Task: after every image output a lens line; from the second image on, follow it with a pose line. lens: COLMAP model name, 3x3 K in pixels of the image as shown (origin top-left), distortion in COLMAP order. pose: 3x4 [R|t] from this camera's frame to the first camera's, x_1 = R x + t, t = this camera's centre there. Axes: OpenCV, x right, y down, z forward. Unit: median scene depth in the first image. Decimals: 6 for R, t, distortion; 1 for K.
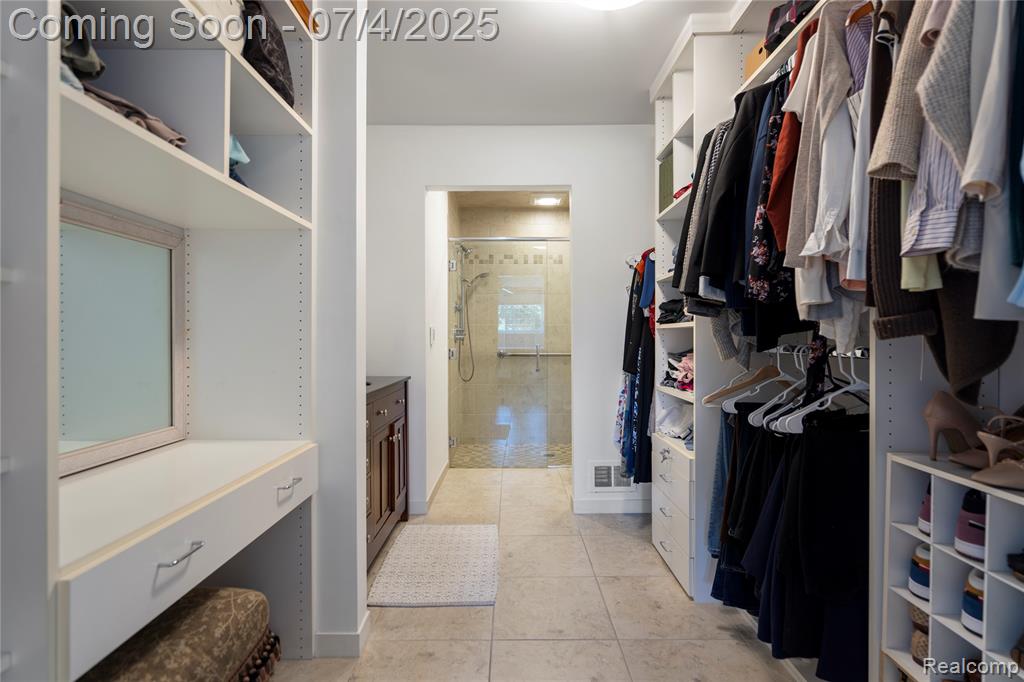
lens RADIAL K [[472.4, 0, 510.2], [0, 472.4, 326.4], [0, 0, 1]] dist [-0.000816, 0.000057]
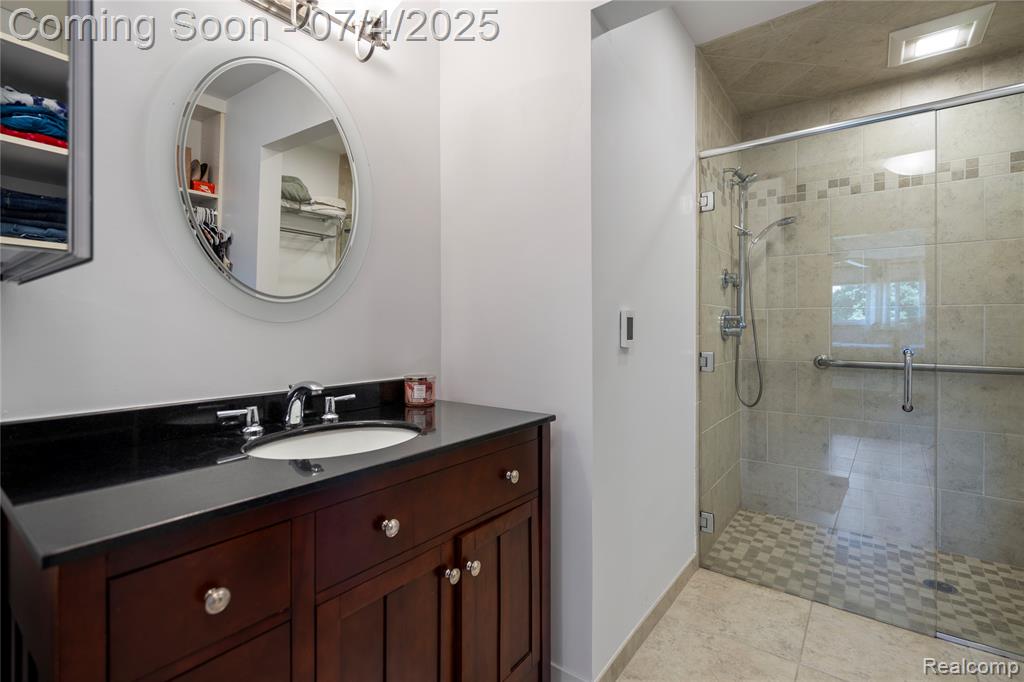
lens RADIAL K [[472.4, 0, 510.2], [0, 472.4, 326.4], [0, 0, 1]] dist [-0.000816, 0.000057]
pose [[0.798259, 0.002496, -0.602309, 0.022229], [0.006828, 0.999890, 0.013192, 0.007112], [0.602276, -0.014644, 0.798154, 0.343538]]
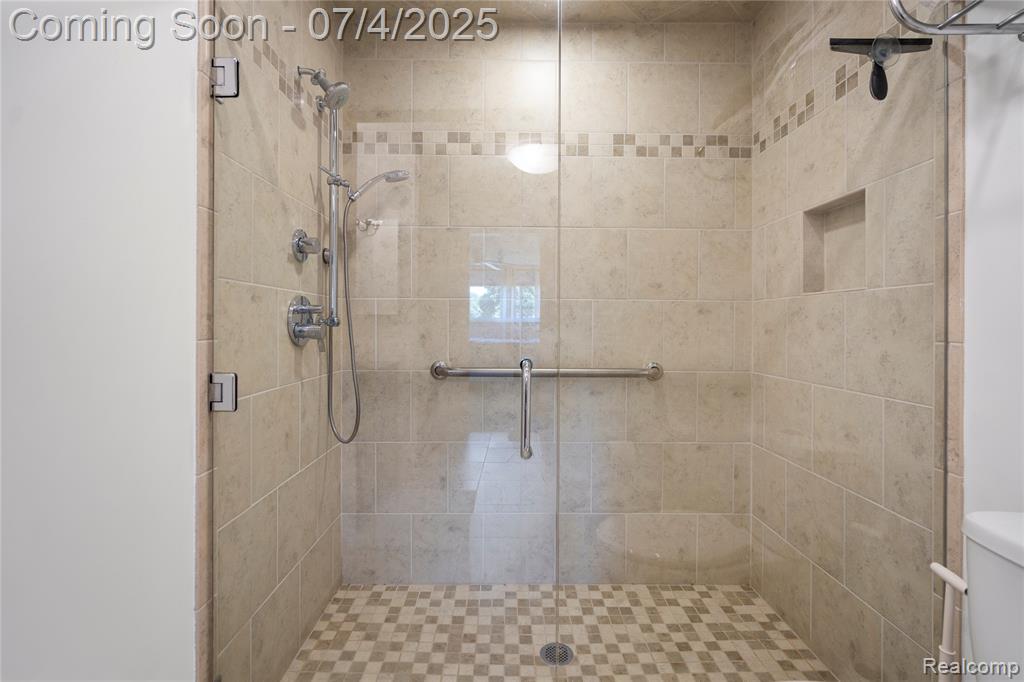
lens RADIAL K [[472.4, 0, 510.2], [0, 472.4, 326.4], [0, 0, 1]] dist [-0.000816, 0.000057]
pose [[0.999864, 0.005720, 0.015484, 0.036433], [-0.006047, 0.999758, 0.021129, 0.010378], [-0.015360, -0.021220, 0.999657, 0.582988]]
